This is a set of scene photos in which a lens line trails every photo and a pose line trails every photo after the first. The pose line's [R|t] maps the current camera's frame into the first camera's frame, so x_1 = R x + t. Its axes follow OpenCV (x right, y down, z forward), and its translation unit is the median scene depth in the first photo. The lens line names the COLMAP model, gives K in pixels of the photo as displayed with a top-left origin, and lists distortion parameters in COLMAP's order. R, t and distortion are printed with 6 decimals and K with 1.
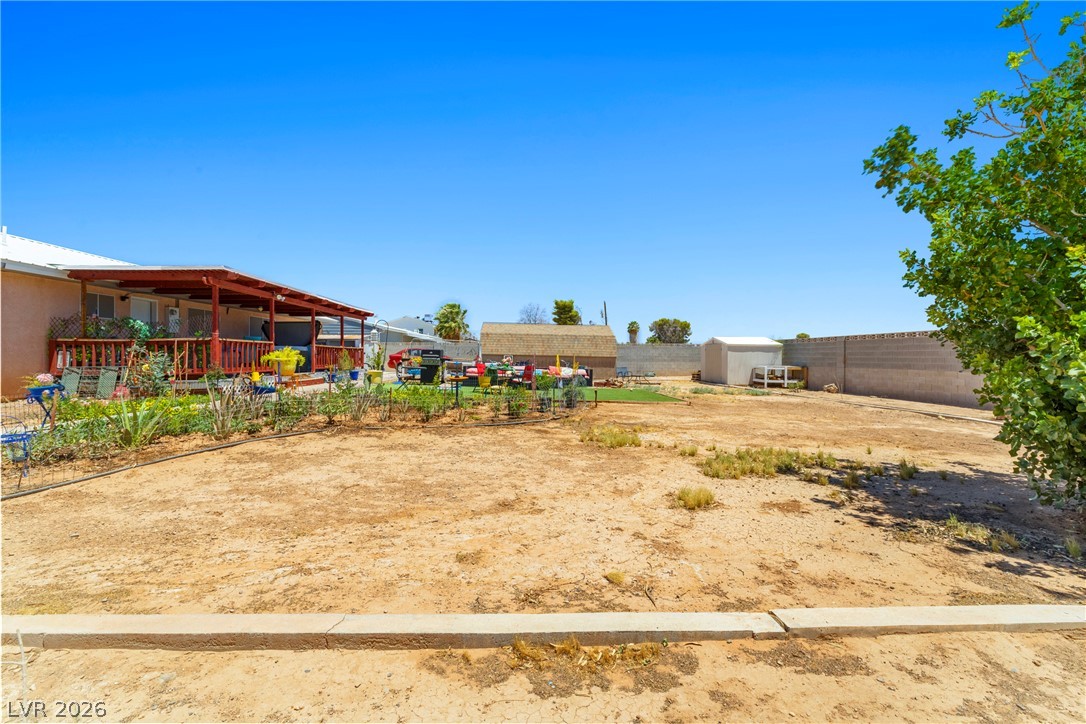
lens RADIAL K [[456.8, 0, 535.6], [0, 456.8, 356.0], [0, 0, 1]] dist [0.003154, -0.001038]
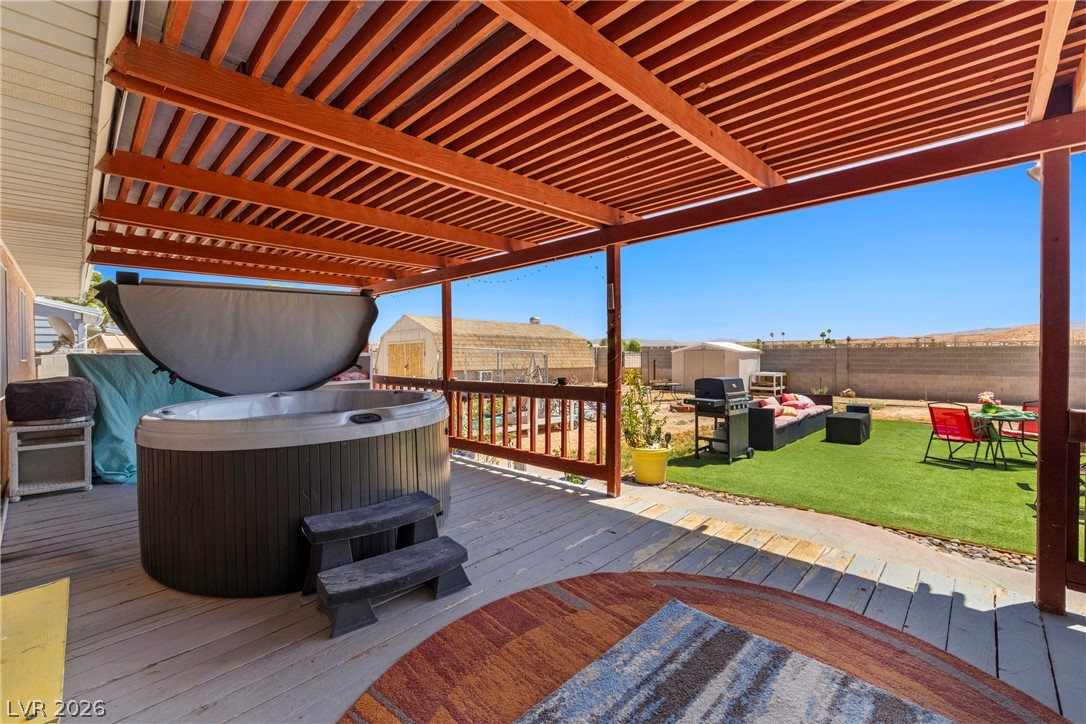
lens RADIAL K [[456.8, 0, 539.3], [0, 456.8, 357.9], [0, 0, 1]] dist [0.003154, -0.001038]
pose [[0.725621, -0.016146, 0.687906, -0.613048], [0.010563, 0.999868, 0.012326, -0.032606], [-0.688014, -0.001677, 0.725696, 0.751562]]
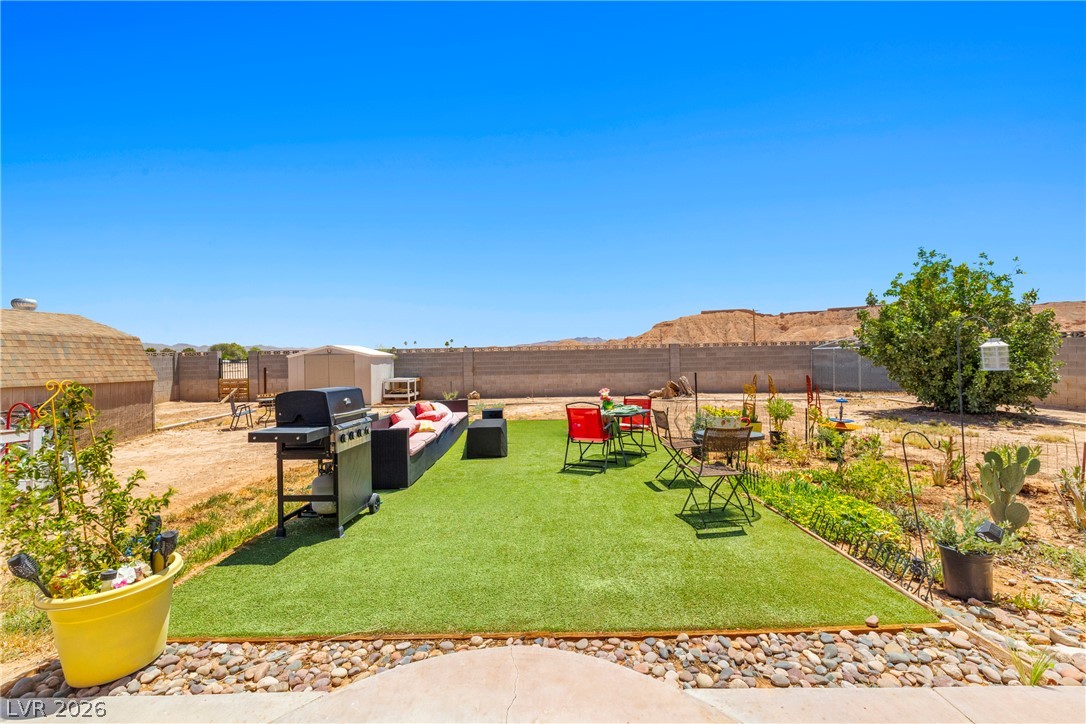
lens RADIAL K [[456.8, 0, 542.2], [0, 456.8, 358.9], [0, 0, 1]] dist [0.003154, -0.001038]
pose [[0.051325, -0.009956, 0.998632, -0.451078], [0.019770, 0.999764, 0.008952, -0.024021], [-0.998486, 0.019283, 0.051510, 0.807566]]
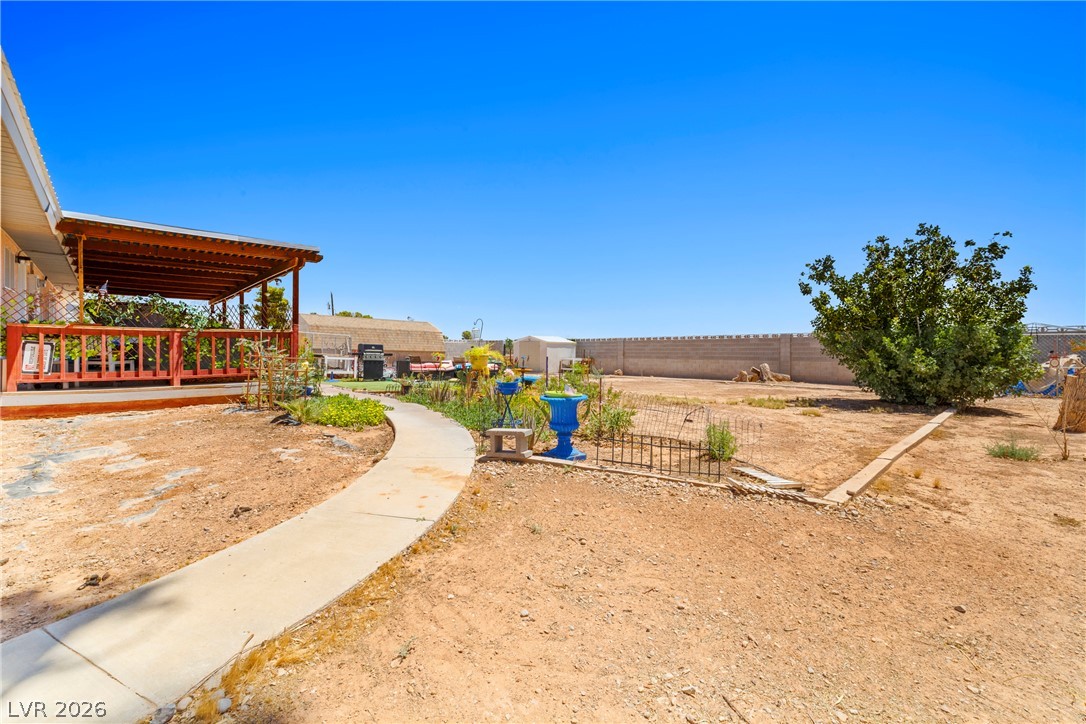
lens RADIAL K [[456.8, 0, 540.8], [0, 456.8, 365.7], [0, 0, 1]] dist [0.003154, -0.001038]
pose [[0.756932, -0.022127, 0.653119, -0.530642], [0.000463, 0.999444, 0.033325, -0.001488], [-0.653494, -0.024923, 0.756522, 0.046226]]
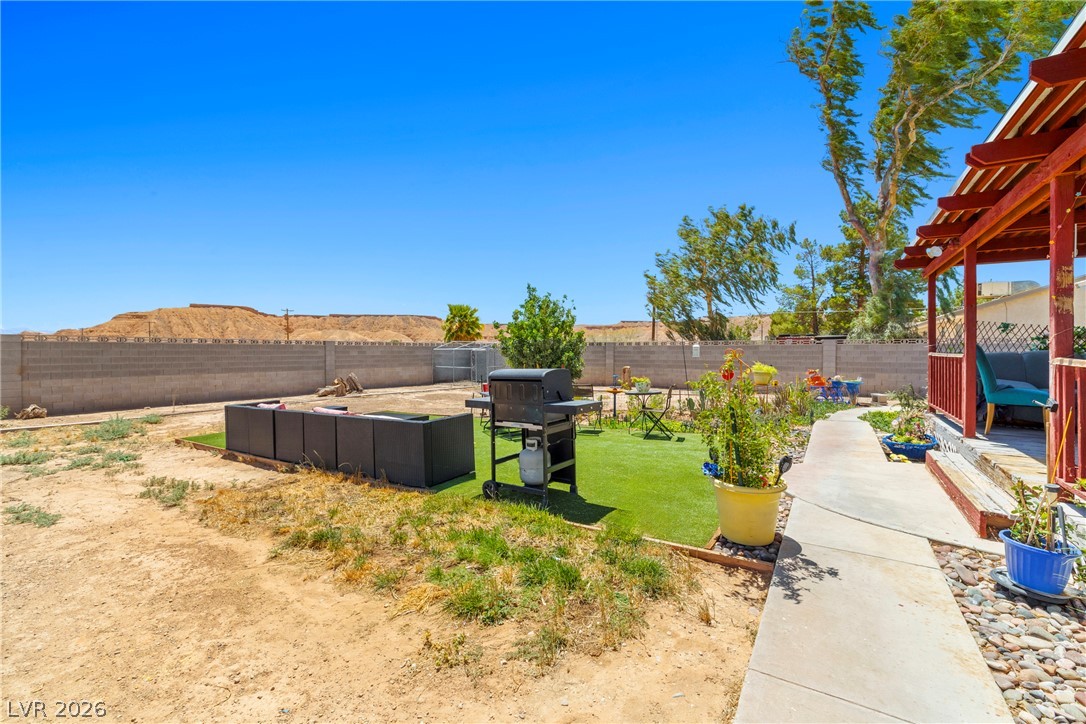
lens RADIAL K [[456.8, 0, 541.7], [0, 456.8, 355.0], [0, 0, 1]] dist [0.003154, -0.001038]
pose [[-0.816999, -0.003143, 0.576631, -0.364691], [0.001257, 0.999973, 0.007231, -0.017809], [-0.576638, 0.006633, -0.816973, 1.159293]]
